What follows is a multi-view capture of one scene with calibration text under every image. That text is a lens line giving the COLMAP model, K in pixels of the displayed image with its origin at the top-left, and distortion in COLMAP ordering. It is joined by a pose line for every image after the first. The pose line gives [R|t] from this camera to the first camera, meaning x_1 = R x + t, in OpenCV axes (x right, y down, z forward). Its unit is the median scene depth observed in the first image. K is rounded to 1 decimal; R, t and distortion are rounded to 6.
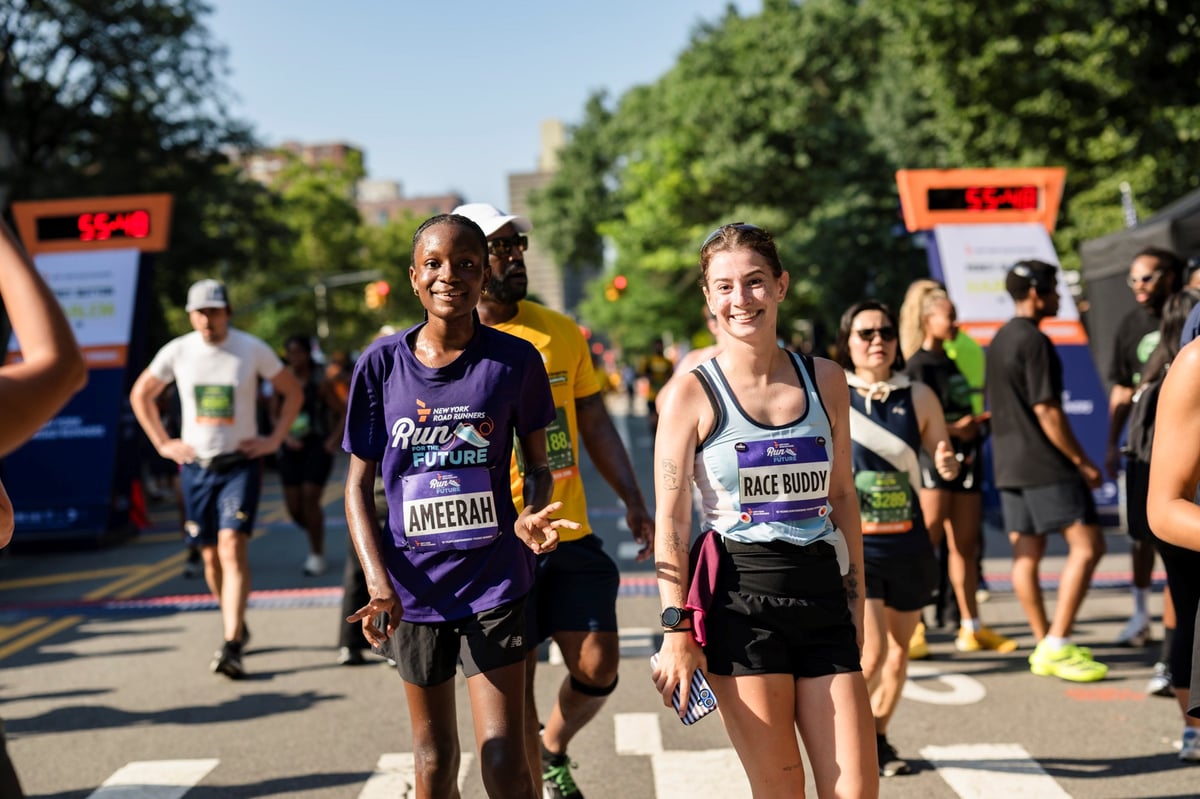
lens RADIAL K [[1852.9, 0, 600.0], [0, 1852.9, 399.5], [0, 0, 1]] dist [-0.022741, -0.025772]
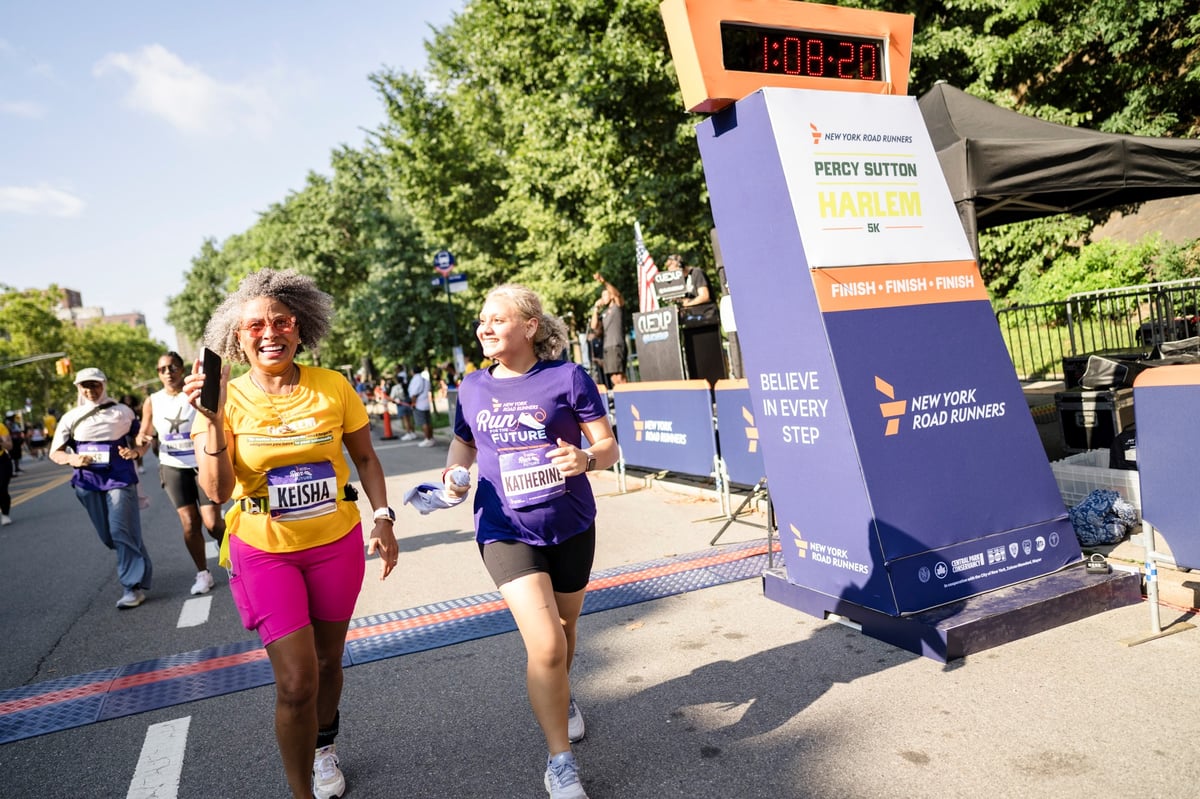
lens RADIAL K [[815.5, 0, 594.5], [0, 815.5, 405.1], [0, 0, 1]] dist [0.000572, -0.001014]
pose [[0.912365, -0.092033, 0.398900, 0.011360], [0.088526, 0.995701, 0.027249, -0.004274], [-0.399693, 0.010452, 0.916590, 0.214689]]
